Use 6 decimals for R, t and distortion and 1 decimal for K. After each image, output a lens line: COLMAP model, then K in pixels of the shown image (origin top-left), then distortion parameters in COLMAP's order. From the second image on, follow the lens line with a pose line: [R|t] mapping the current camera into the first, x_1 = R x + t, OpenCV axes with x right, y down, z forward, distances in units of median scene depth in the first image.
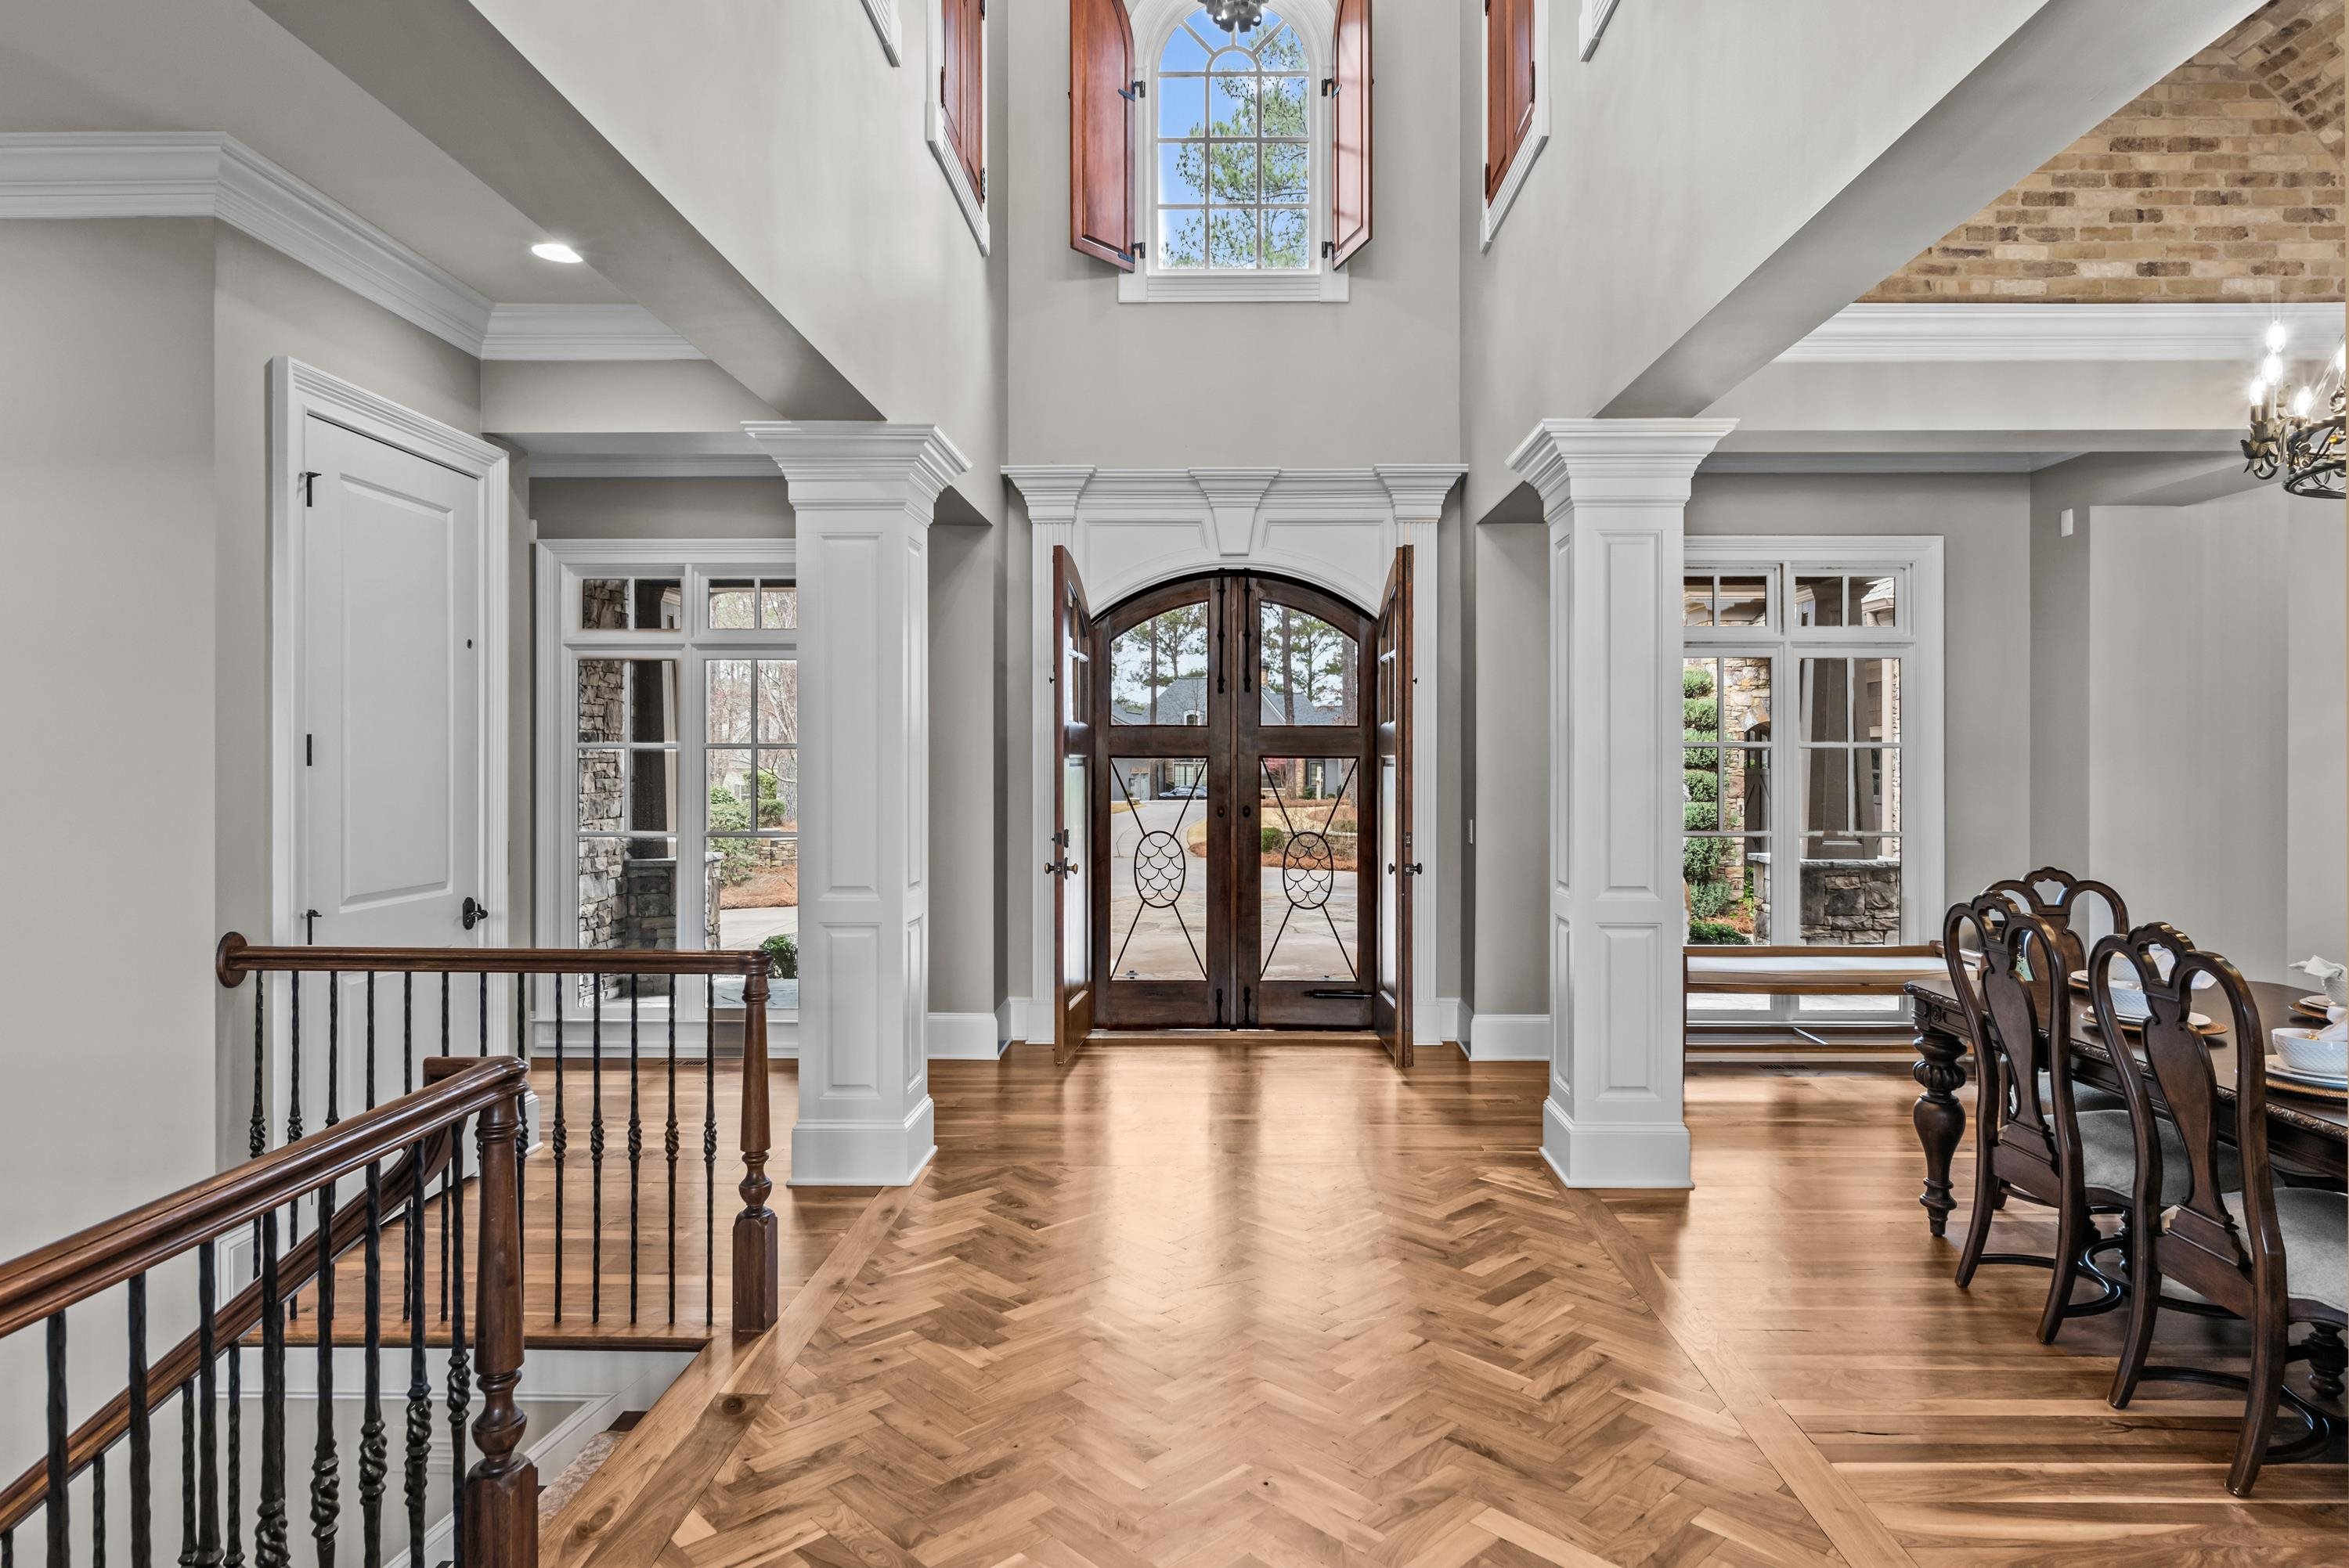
lens RADIAL K [[1346.9, 0, 1179.7], [0, 1346.9, 759.1], [0, 0, 1]] dist [-0.003913, -0.000527]
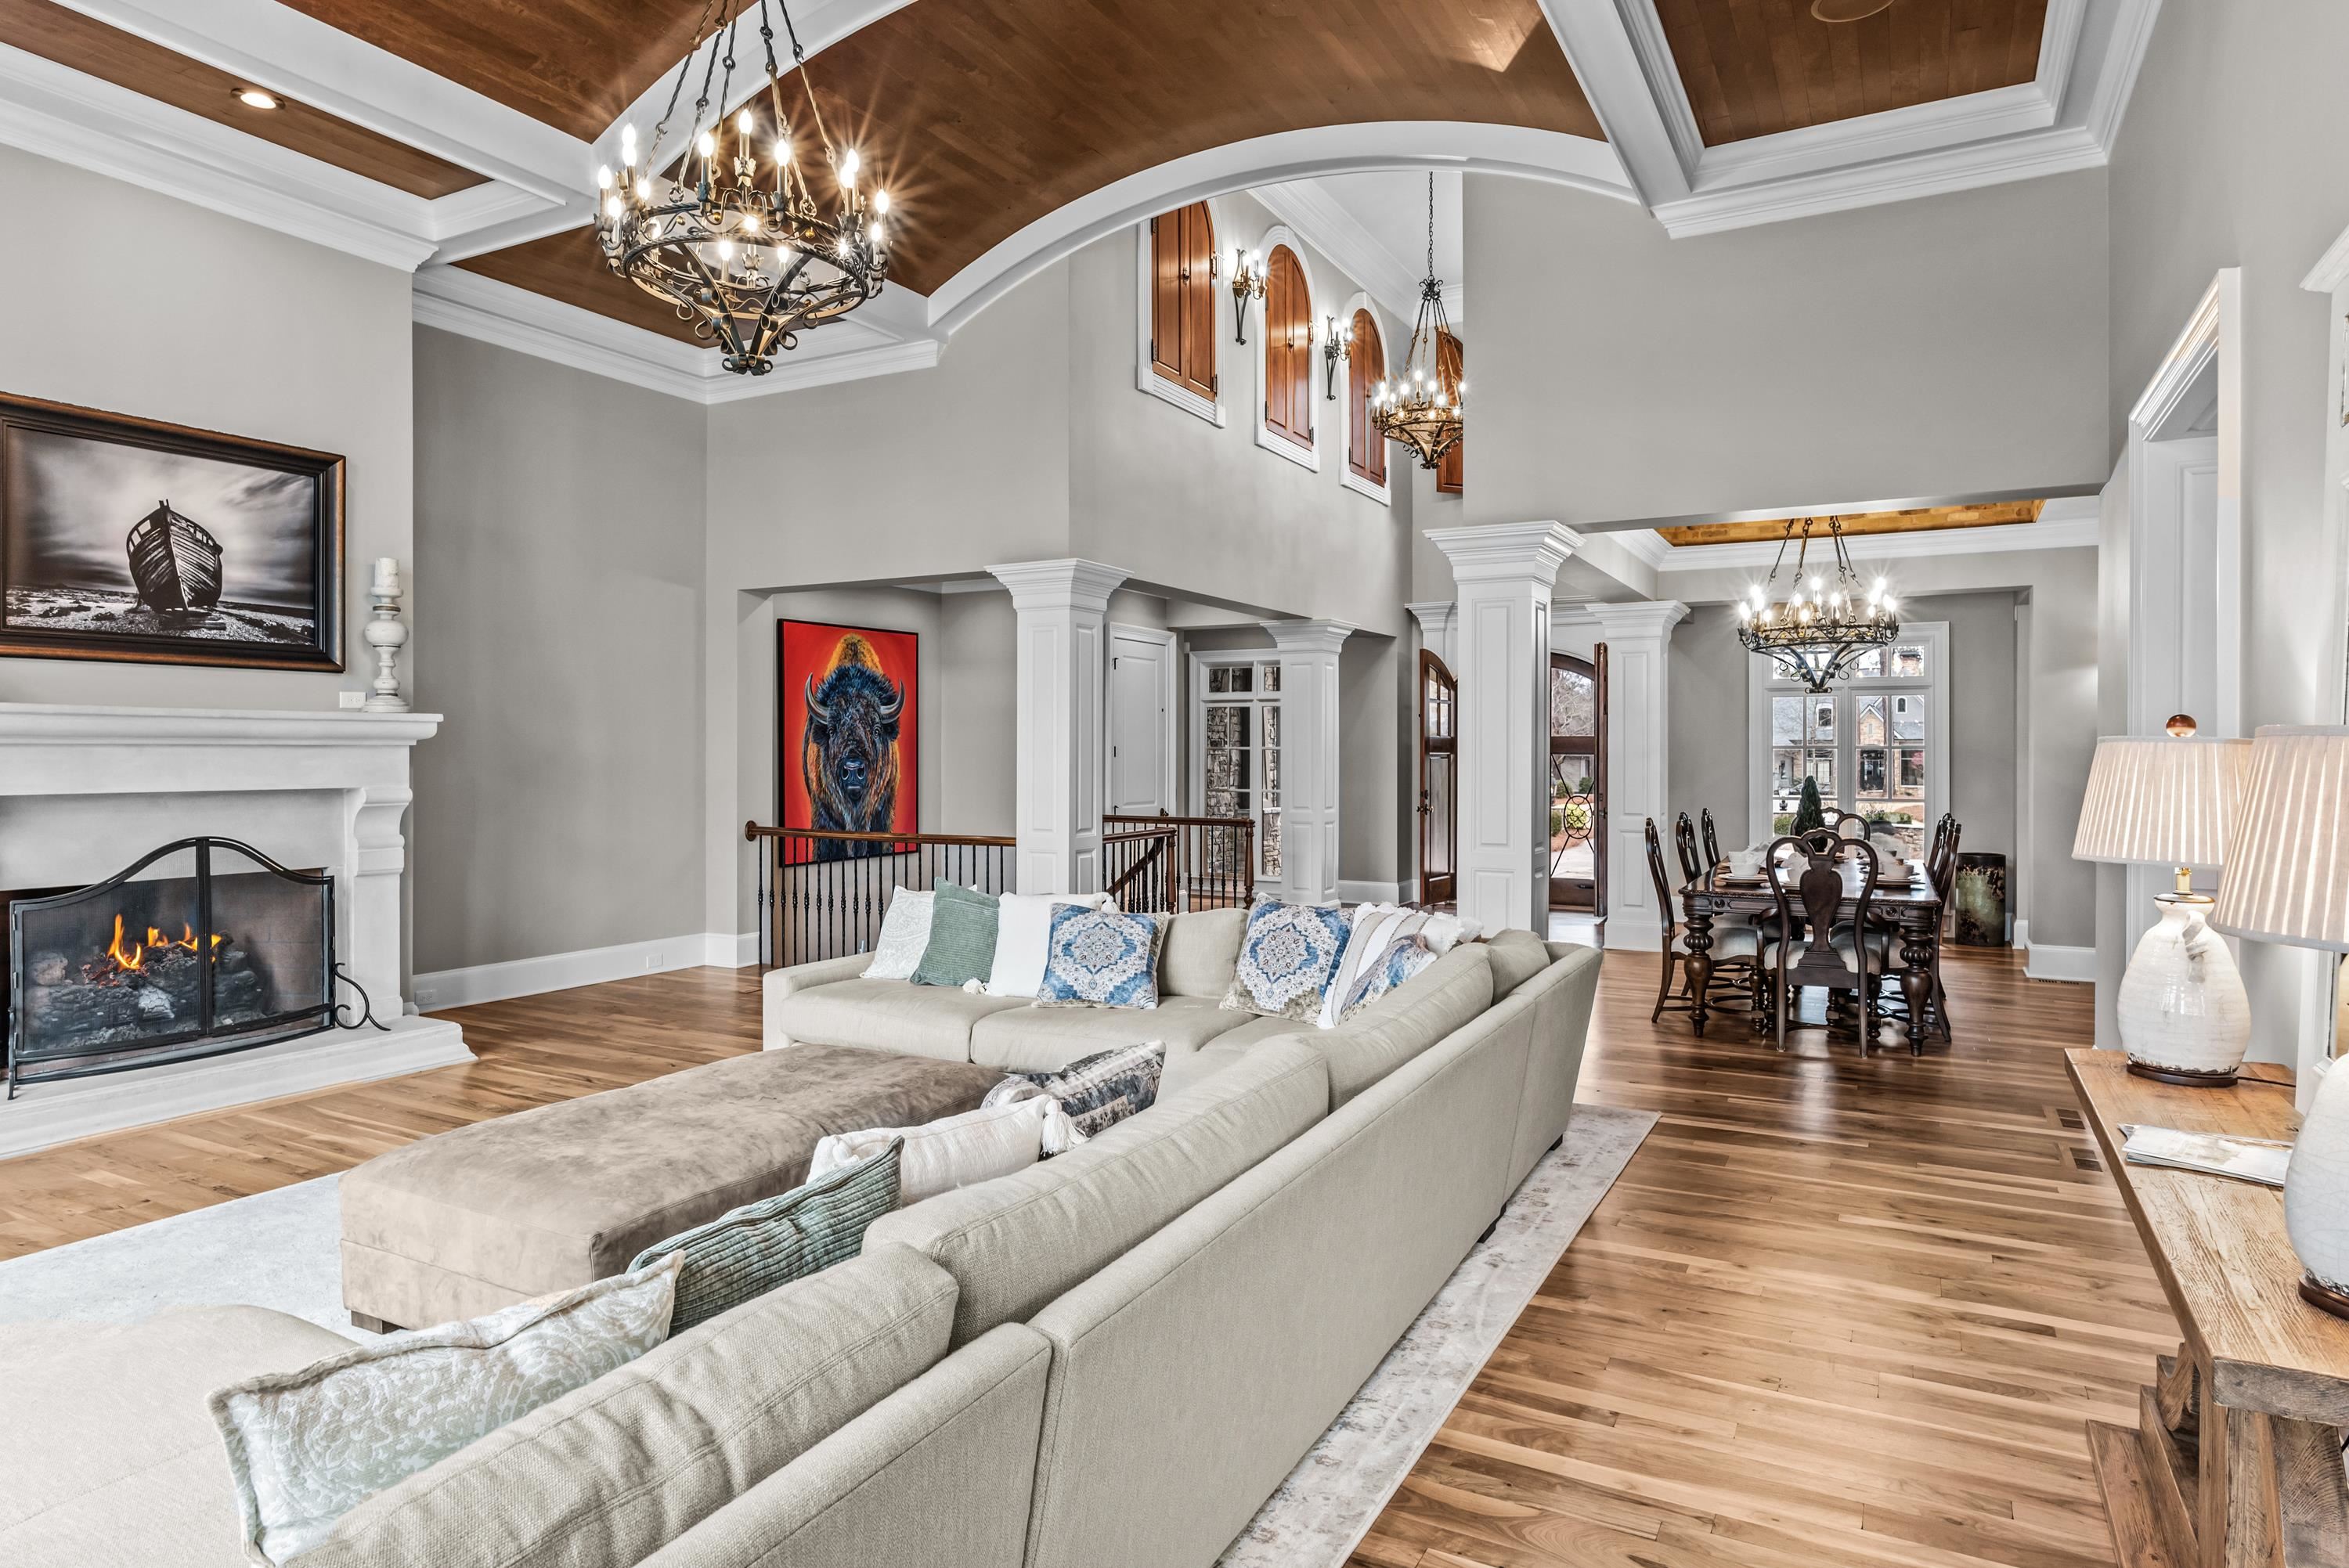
lens RADIAL K [[1346.9, 0, 1179.7], [0, 1346.9, 759.1], [0, 0, 1]] dist [-0.003913, -0.000527]
pose [[0.887792, 0.003451, -0.460231, 0.500696], [-0.002017, 0.999991, 0.003608, -0.000633], [0.460240, -0.002275, 0.887792, -0.926734]]
